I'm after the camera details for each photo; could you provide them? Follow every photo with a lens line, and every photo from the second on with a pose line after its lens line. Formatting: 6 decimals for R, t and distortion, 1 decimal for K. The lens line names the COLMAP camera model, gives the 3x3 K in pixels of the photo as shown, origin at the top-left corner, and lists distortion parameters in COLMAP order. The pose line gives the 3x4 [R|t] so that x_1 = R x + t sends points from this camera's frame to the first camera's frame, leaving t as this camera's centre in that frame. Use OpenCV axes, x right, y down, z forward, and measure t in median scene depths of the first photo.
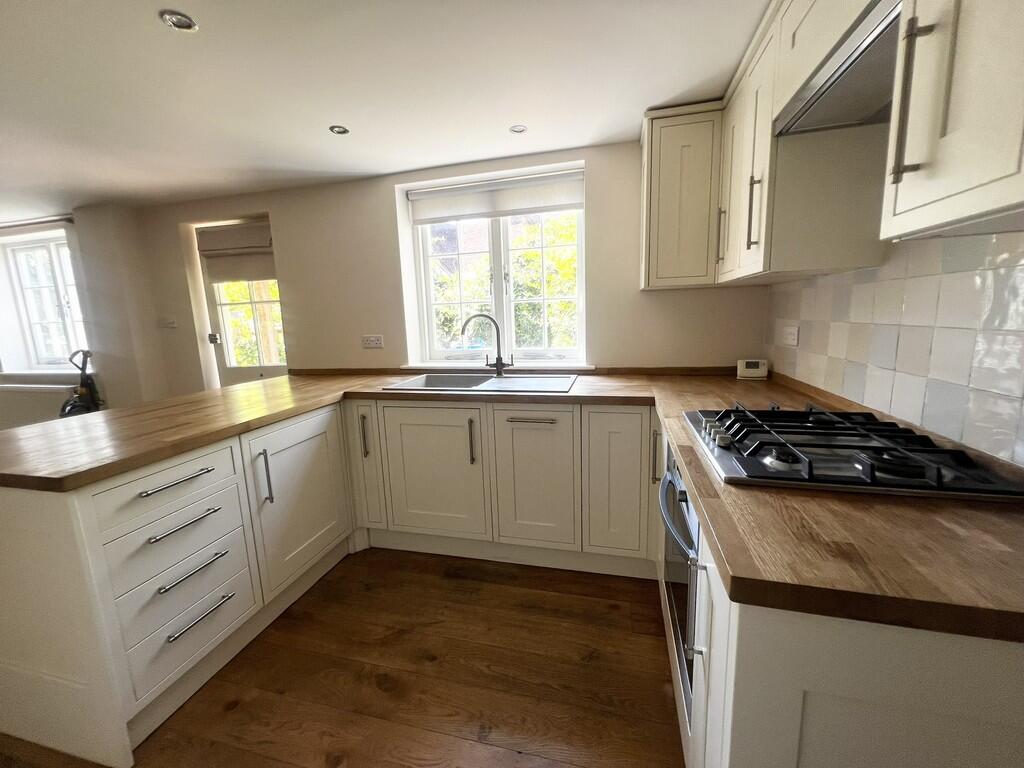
lens RADIAL K [[410.0, 0, 507.4], [0, 410.0, 380.6], [0, 0, 1]] dist [-0.001242, -0.000009]
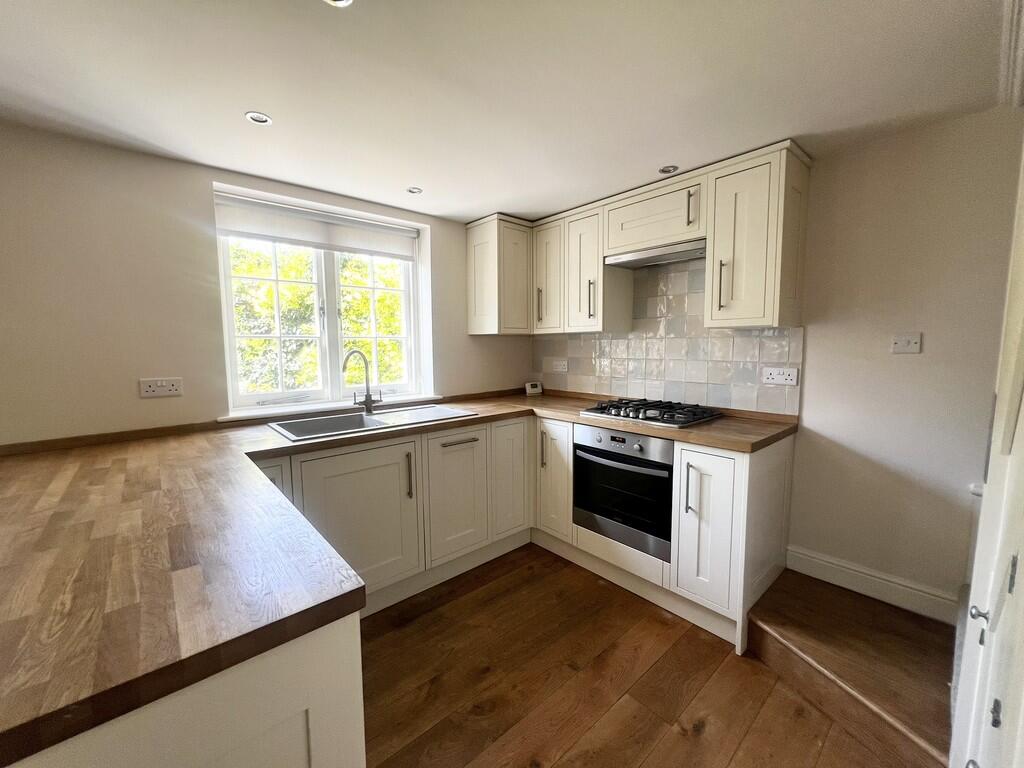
lens RADIAL K [[410.0, 0, 507.4], [0, 410.0, 380.6], [0, 0, 1]] dist [-0.001242, -0.000009]
pose [[0.566679, -0.043492, 0.822790, -0.650401], [0.121474, 0.992104, -0.031220, -0.018618], [-0.814935, 0.117639, 0.567488, 0.171165]]
